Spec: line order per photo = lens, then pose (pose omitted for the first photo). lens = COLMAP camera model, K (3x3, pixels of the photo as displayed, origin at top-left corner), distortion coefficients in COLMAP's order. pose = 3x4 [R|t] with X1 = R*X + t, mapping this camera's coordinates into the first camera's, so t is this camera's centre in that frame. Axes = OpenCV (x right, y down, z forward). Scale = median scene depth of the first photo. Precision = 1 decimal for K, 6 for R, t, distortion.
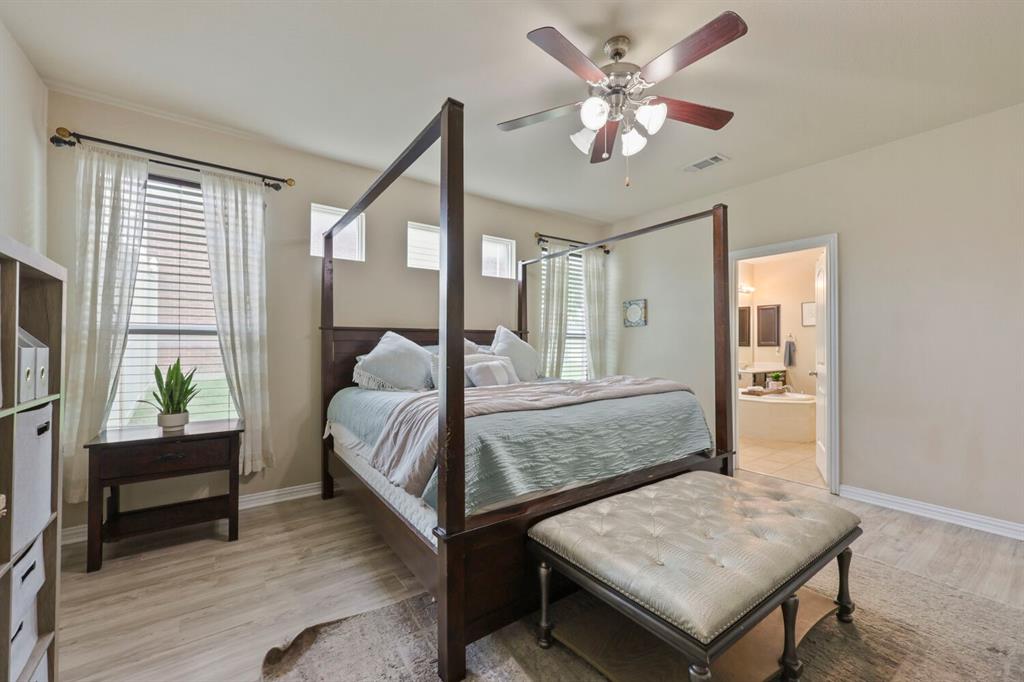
lens RADIAL K [[441.3, 0, 513.6], [0, 441.3, 342.6], [0, 0, 1]] dist [0.036688, -0.000001]
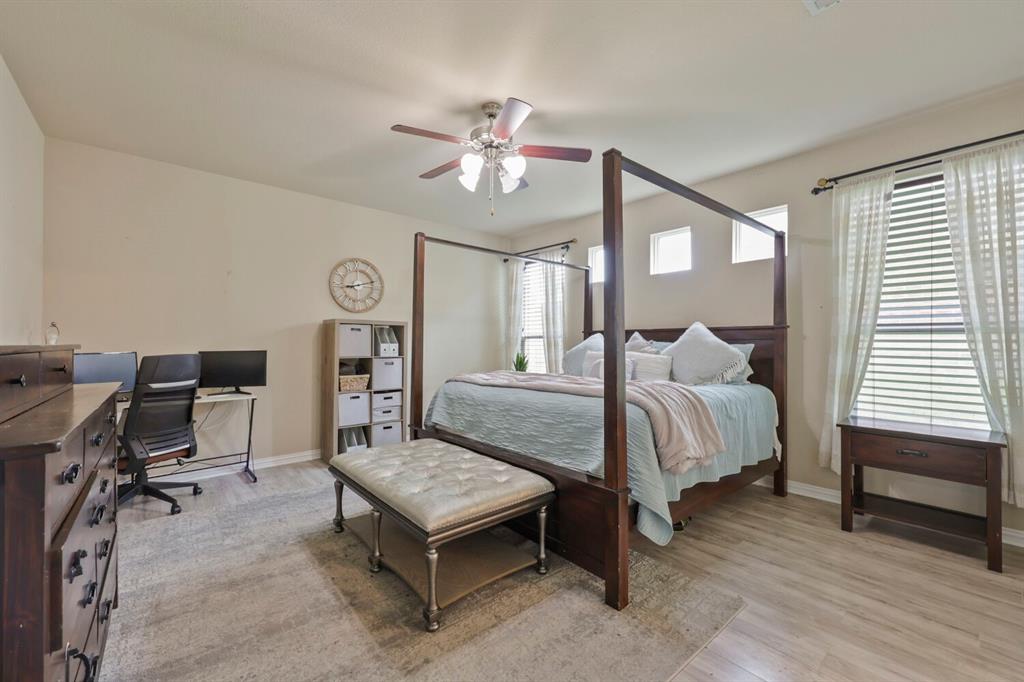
lens RADIAL K [[398.2, 0, 514.4], [0, 398.2, 341.7], [0, 0, 1]] dist [-0.002425, -0.000043]
pose [[0.043127, -0.011234, -0.999006, 0.155278], [0.006473, 0.999919, -0.010964, 0.002370], [0.999049, -0.005993, 0.043196, 0.115543]]
